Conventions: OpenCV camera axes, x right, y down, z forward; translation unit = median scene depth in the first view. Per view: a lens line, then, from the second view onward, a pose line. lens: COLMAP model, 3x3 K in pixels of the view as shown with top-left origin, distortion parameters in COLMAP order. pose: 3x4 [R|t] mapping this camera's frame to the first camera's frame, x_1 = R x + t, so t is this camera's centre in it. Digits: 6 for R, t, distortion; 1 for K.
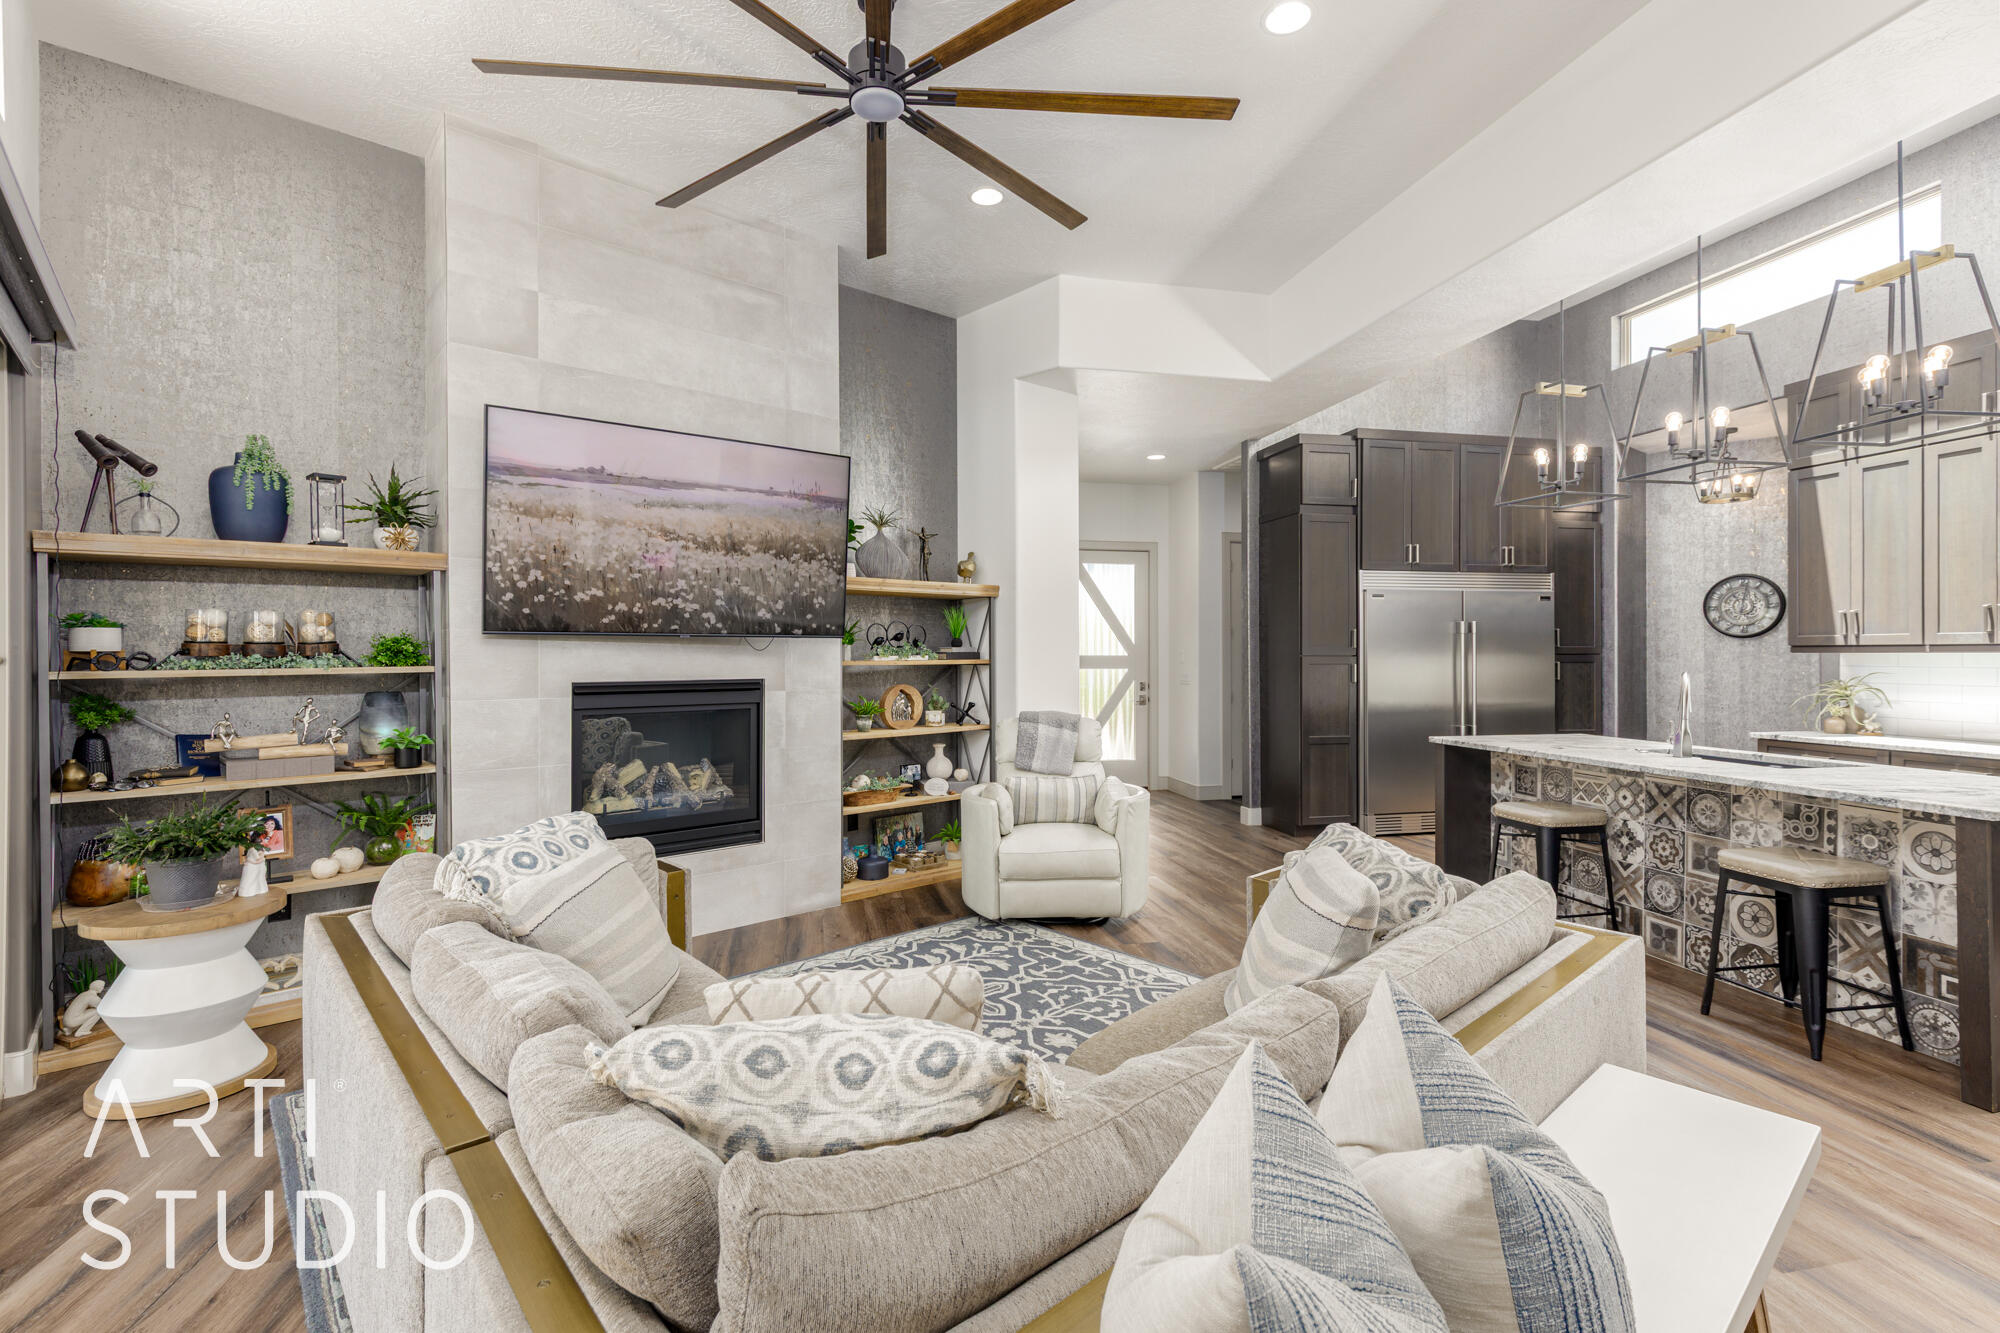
lens RADIAL K [[903.2, 0, 996.8], [0, 903.2, 654.2], [0, 0, 1]] dist [0.004541, -0.000252]
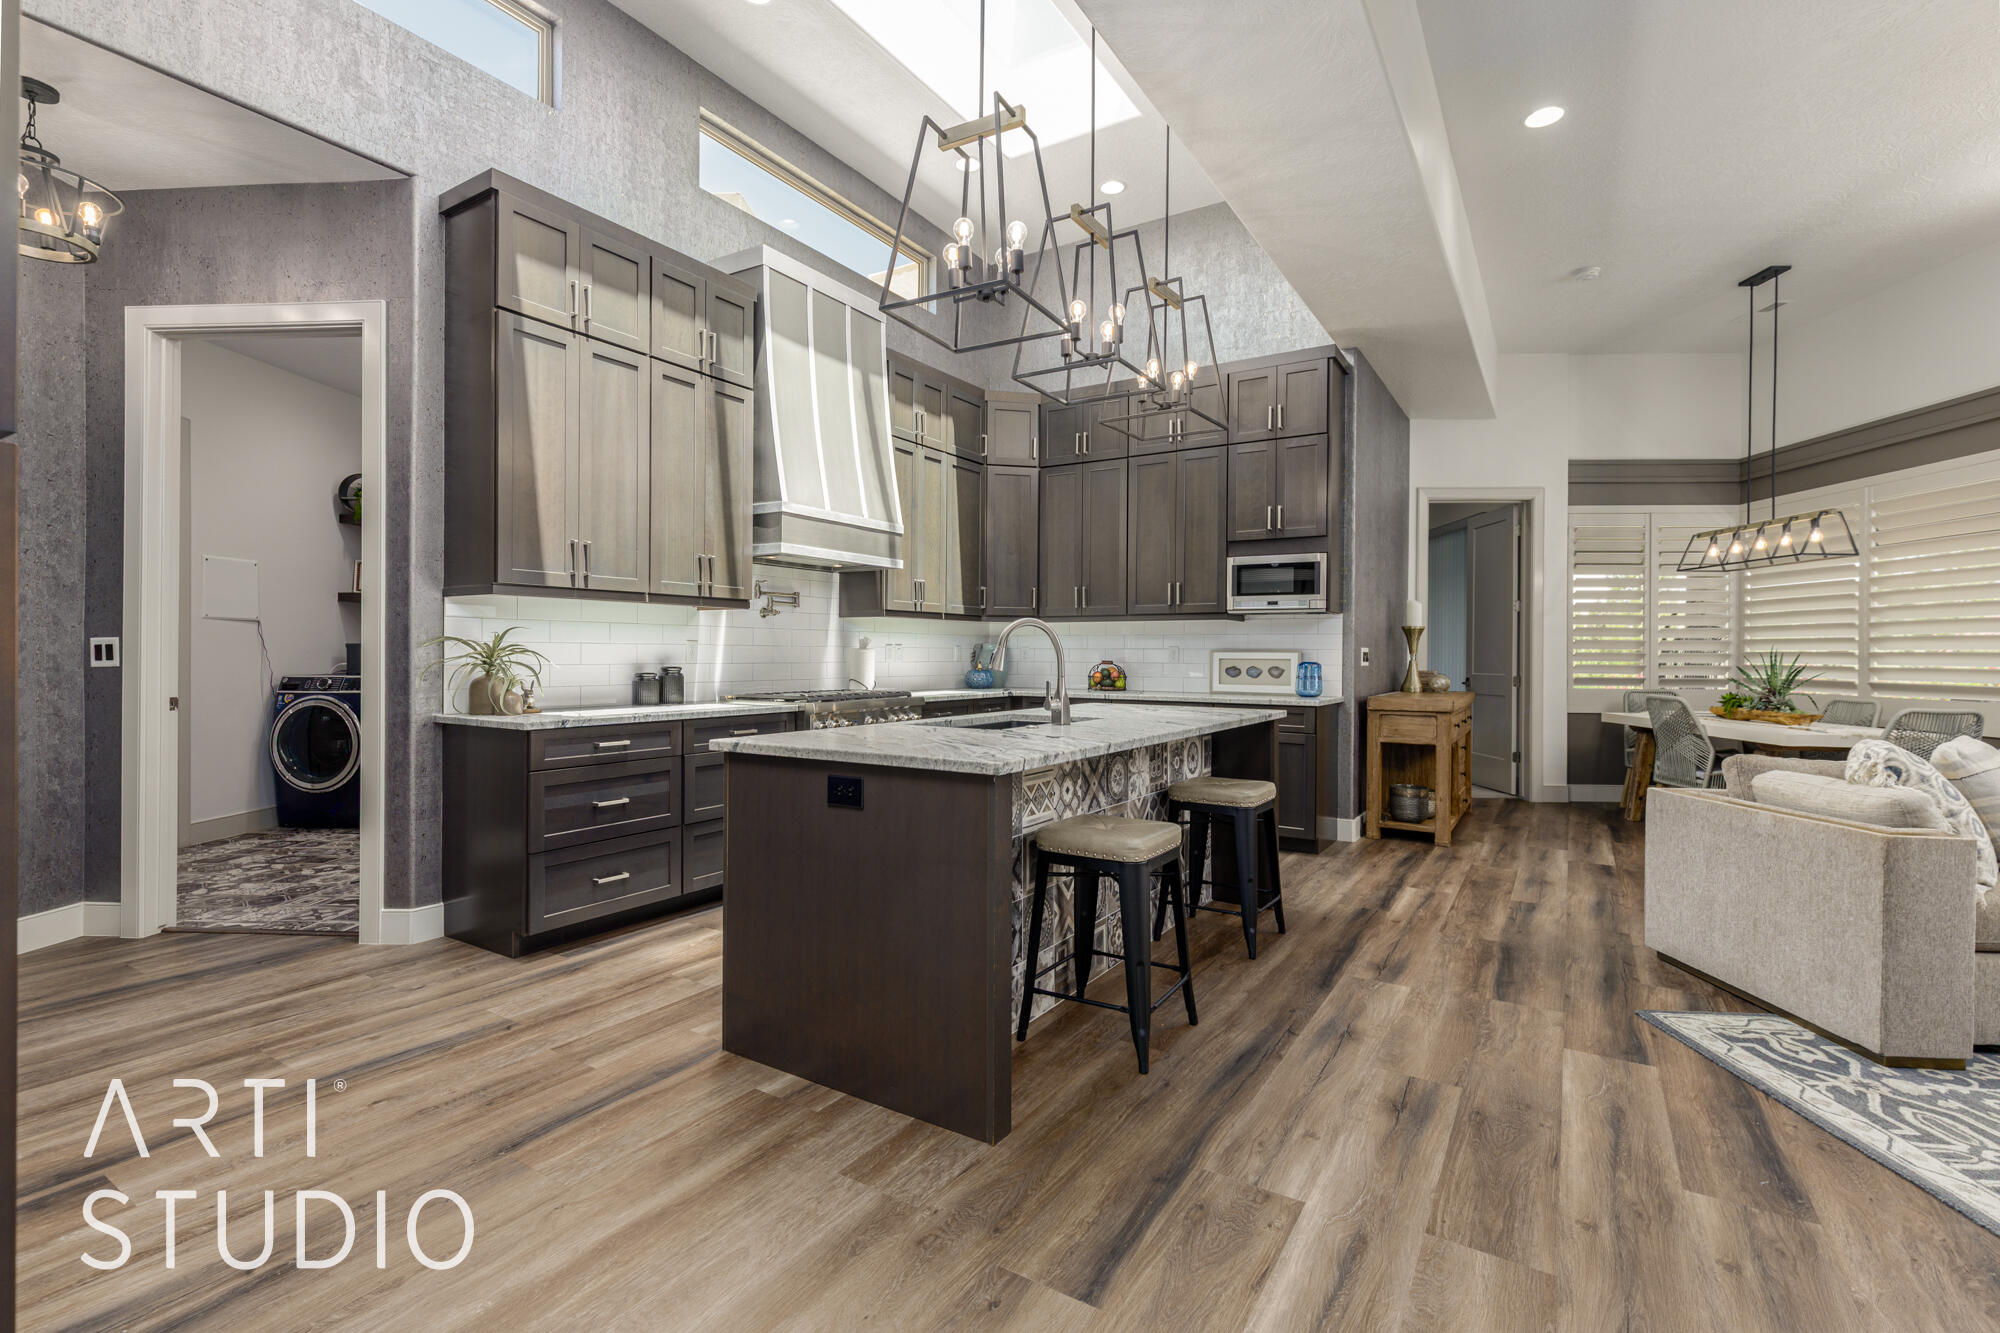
lens RADIAL K [[903.2, 0, 996.8], [0, 903.2, 654.2], [0, 0, 1]] dist [0.004541, -0.000252]
pose [[-0.713161, -0.004469, 0.700986, 0.233649], [-0.006105, 0.999981, 0.000164, 0.050975], [-0.700974, -0.004163, -0.713175, 1.582518]]
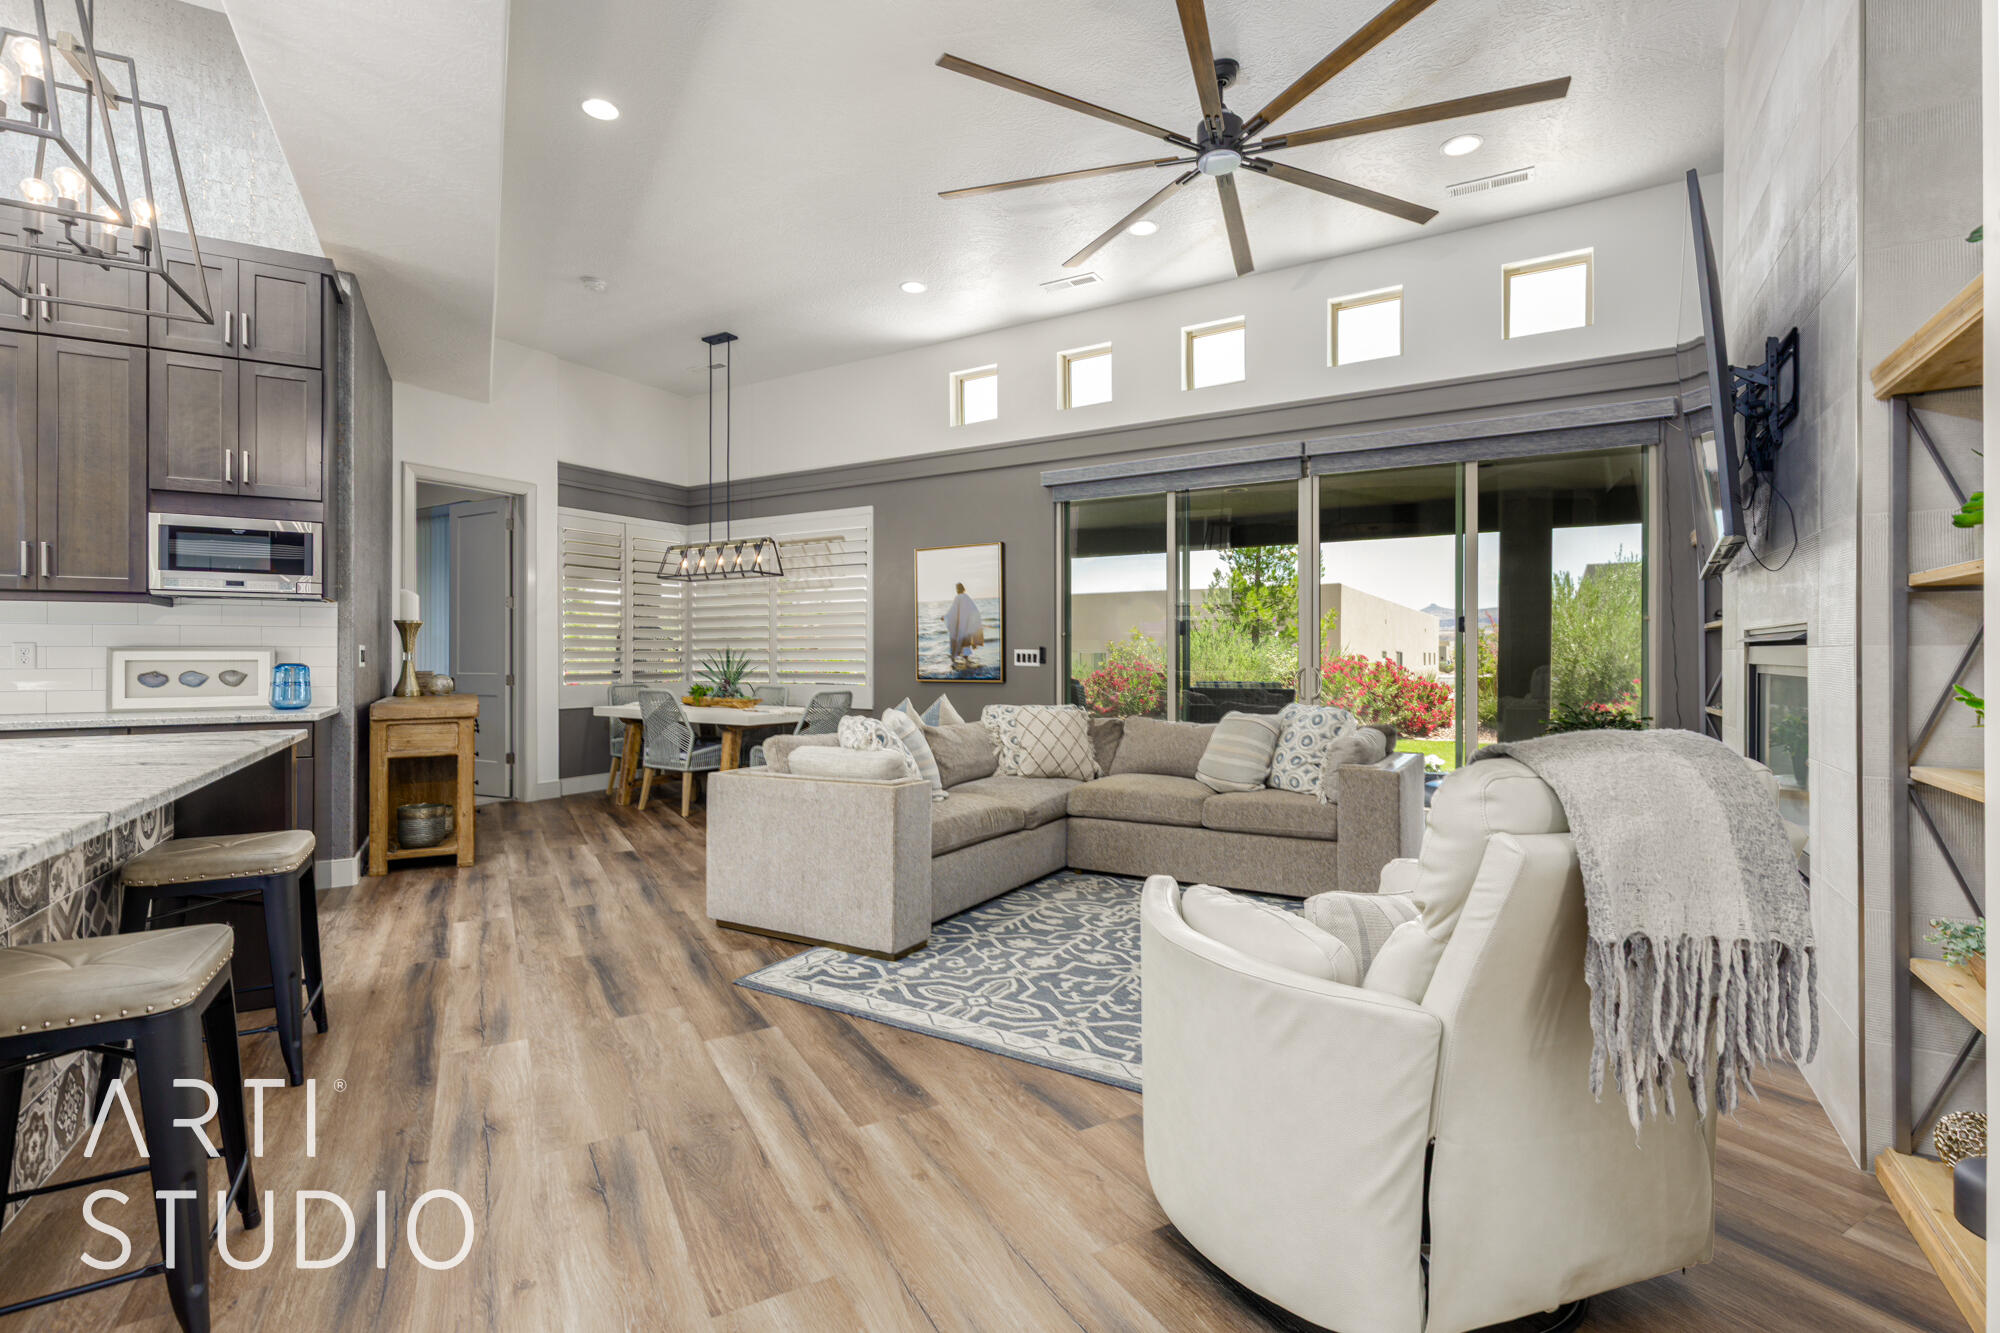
lens RADIAL K [[903.2, 0, 996.8], [0, 903.2, 654.2], [0, 0, 1]] dist [0.004541, -0.000252]
pose [[-0.952810, 0.001455, -0.303563, 0.391427], [0.001613, 0.999999, -0.000272, 0.051031], [0.303562, -0.000749, -0.952811, 1.523244]]
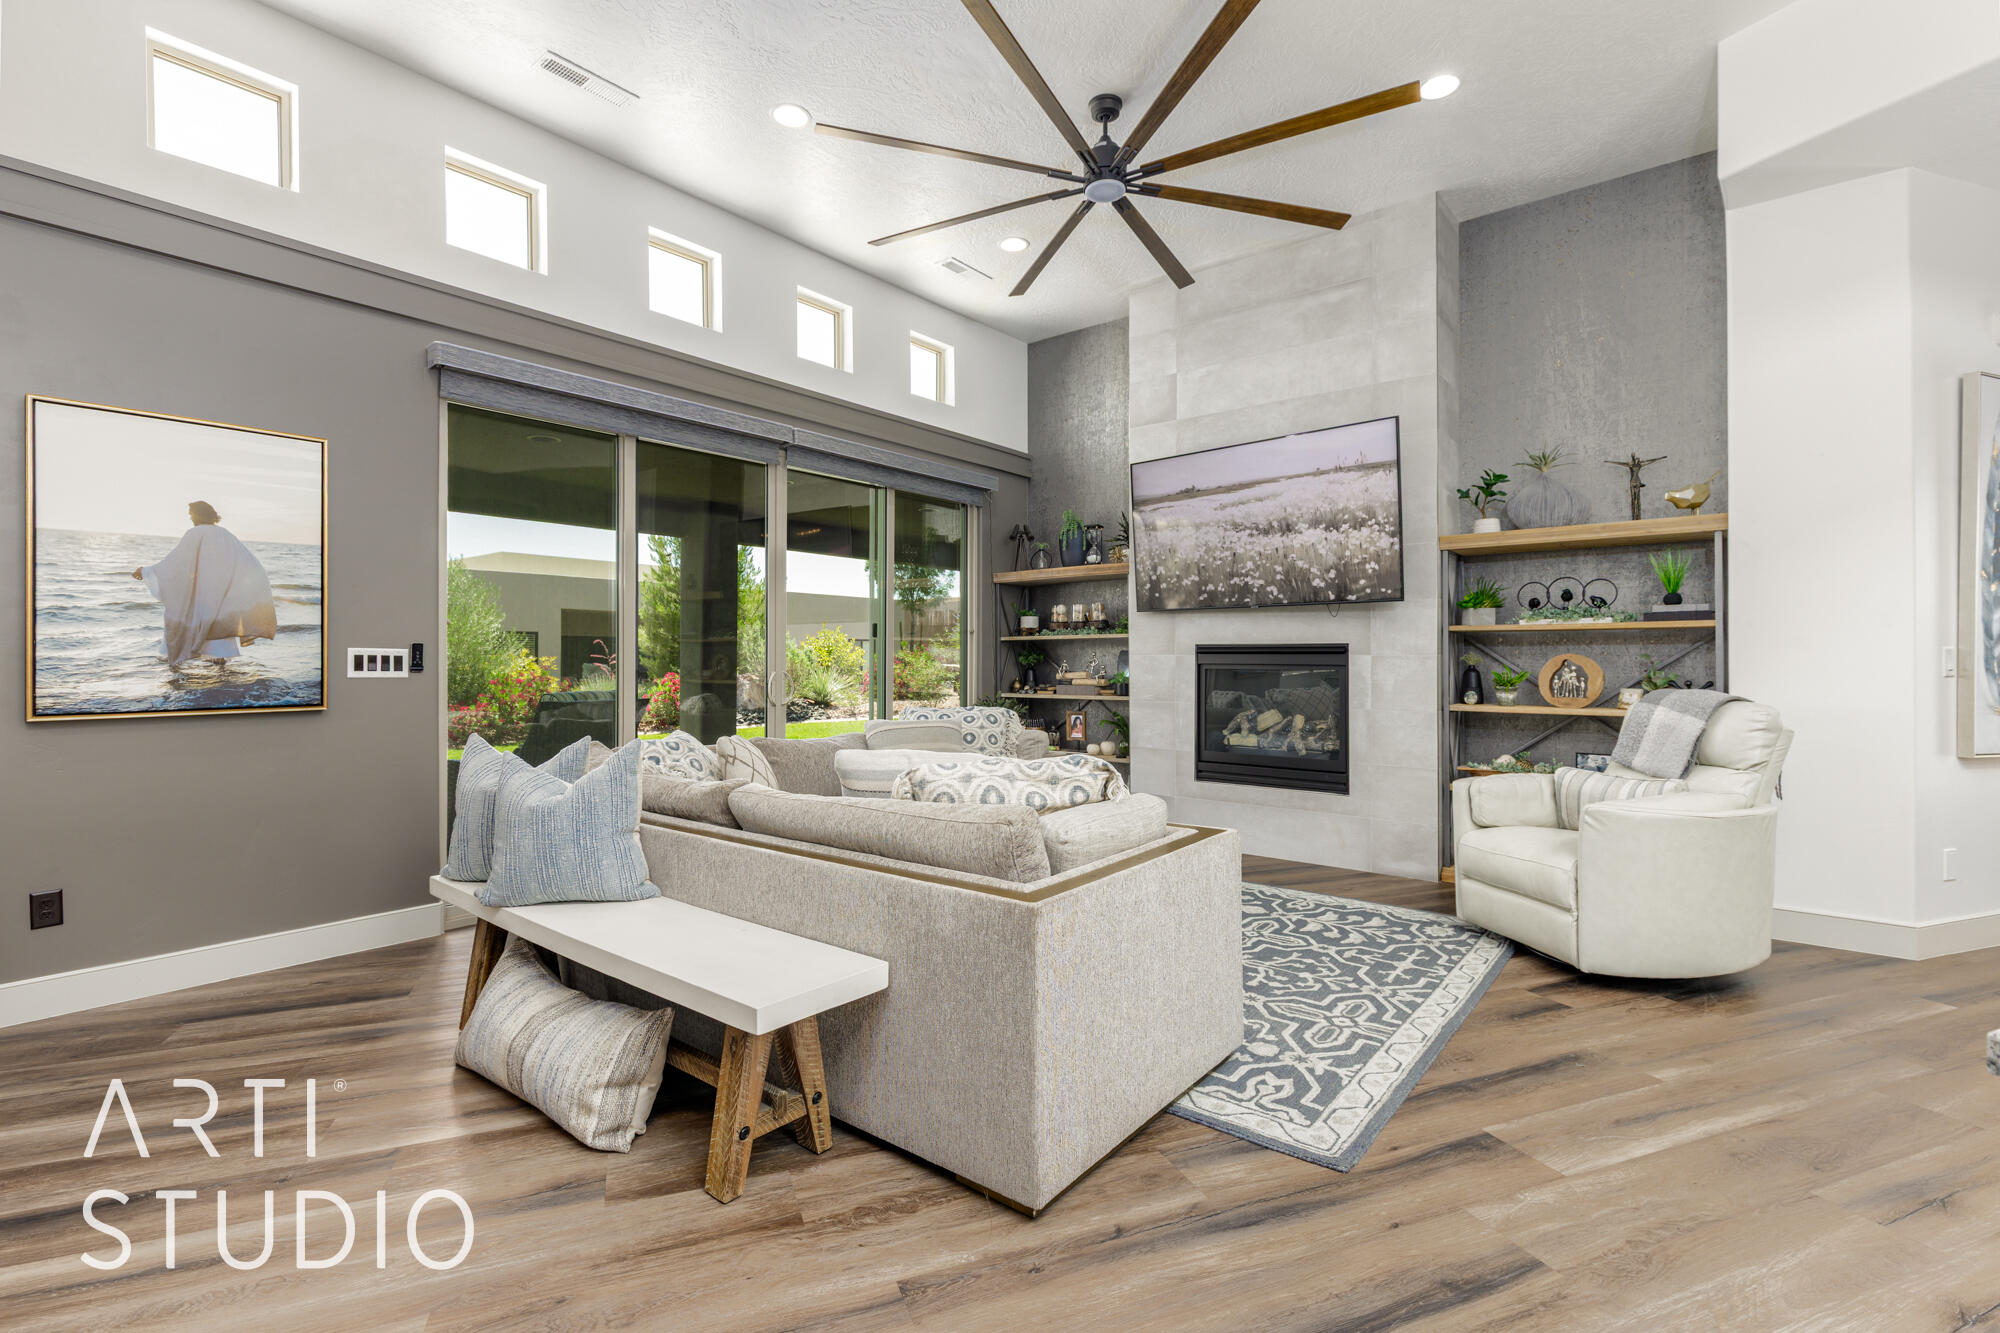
lens RADIAL K [[903.2, 0, 996.8], [0, 903.2, 654.2], [0, 0, 1]] dist [0.004541, -0.000252]
pose [[0.166469, -0.001596, -0.986045, 0.824752], [-0.002576, 0.999995, -0.002054, 0.048839], [0.986043, 0.002882, 0.166464, 0.458223]]
